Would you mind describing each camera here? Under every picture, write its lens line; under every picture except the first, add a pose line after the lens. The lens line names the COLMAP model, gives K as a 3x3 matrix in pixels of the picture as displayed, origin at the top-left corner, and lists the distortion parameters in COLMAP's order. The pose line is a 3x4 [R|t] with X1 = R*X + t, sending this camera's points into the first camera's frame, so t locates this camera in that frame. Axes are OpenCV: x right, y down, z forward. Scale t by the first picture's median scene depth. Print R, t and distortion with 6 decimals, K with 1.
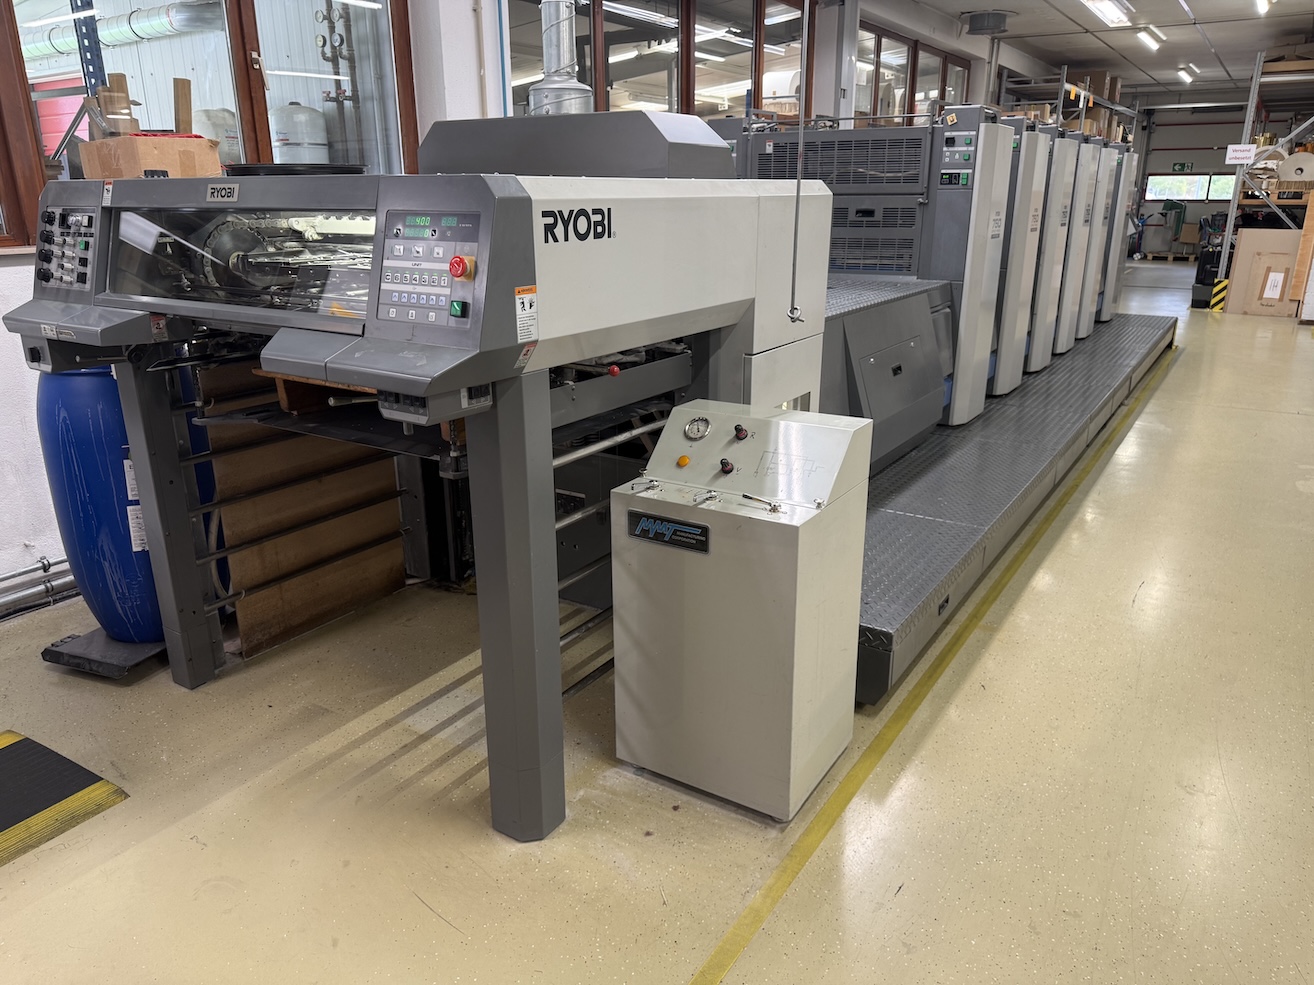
lens RADIAL K [[942.0, 0, 657.0], [0, 942.0, 492.5], [0, 0, 1]] dist [0.033373, -0.040706]
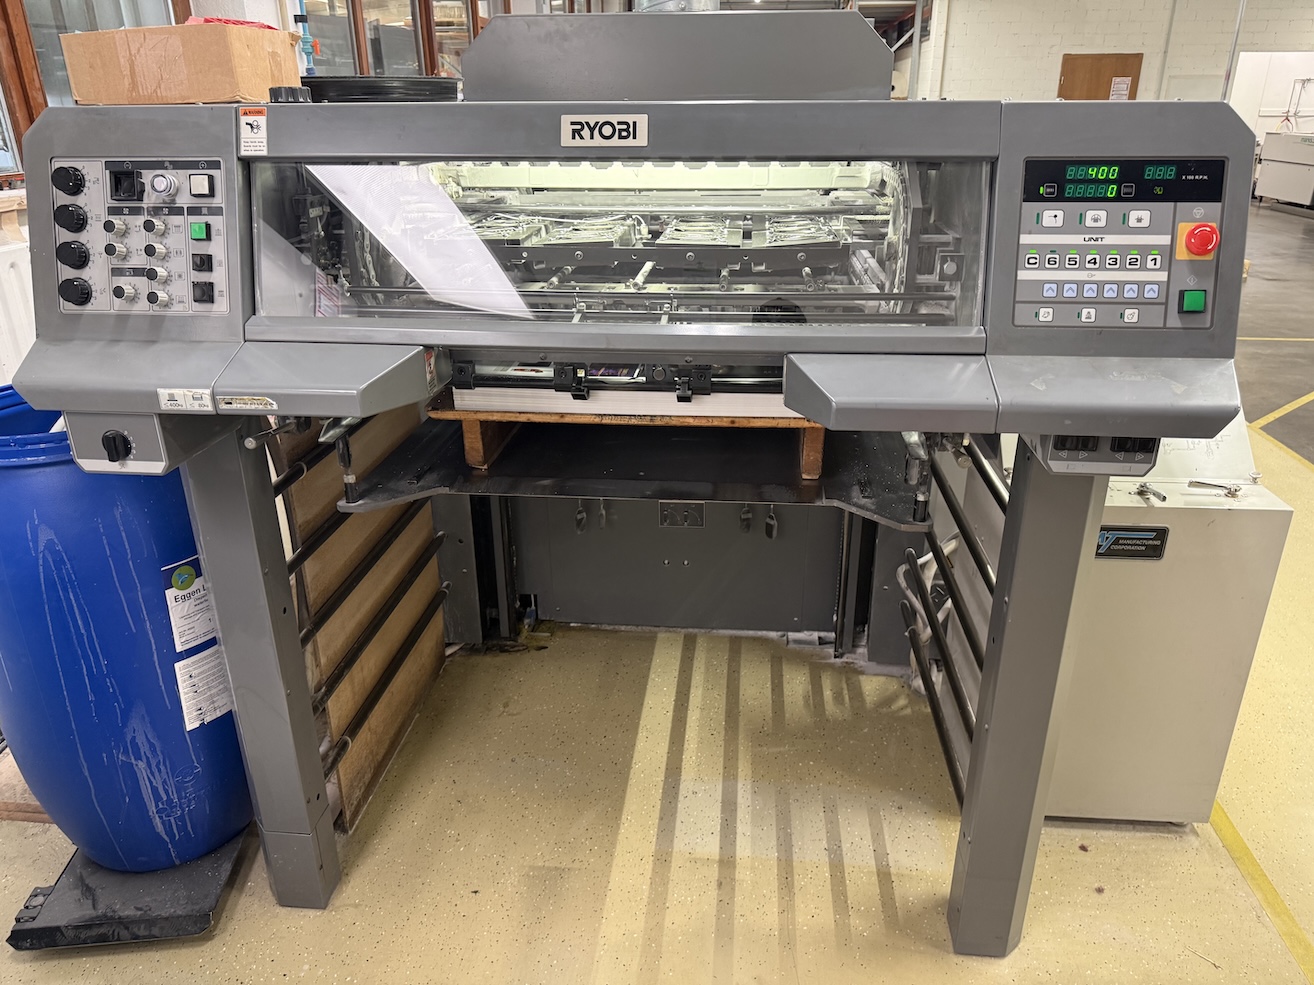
lens RADIAL K [[942.0, 0, 657.0], [0, 942.0, 492.5], [0, 0, 1]] dist [0.033373, -0.040706]
pose [[0.885899, -0.177430, 0.428603, -0.630964], [0.142726, 0.983395, 0.112091, -0.138172], [-0.441374, -0.038129, 0.896513, 0.398540]]
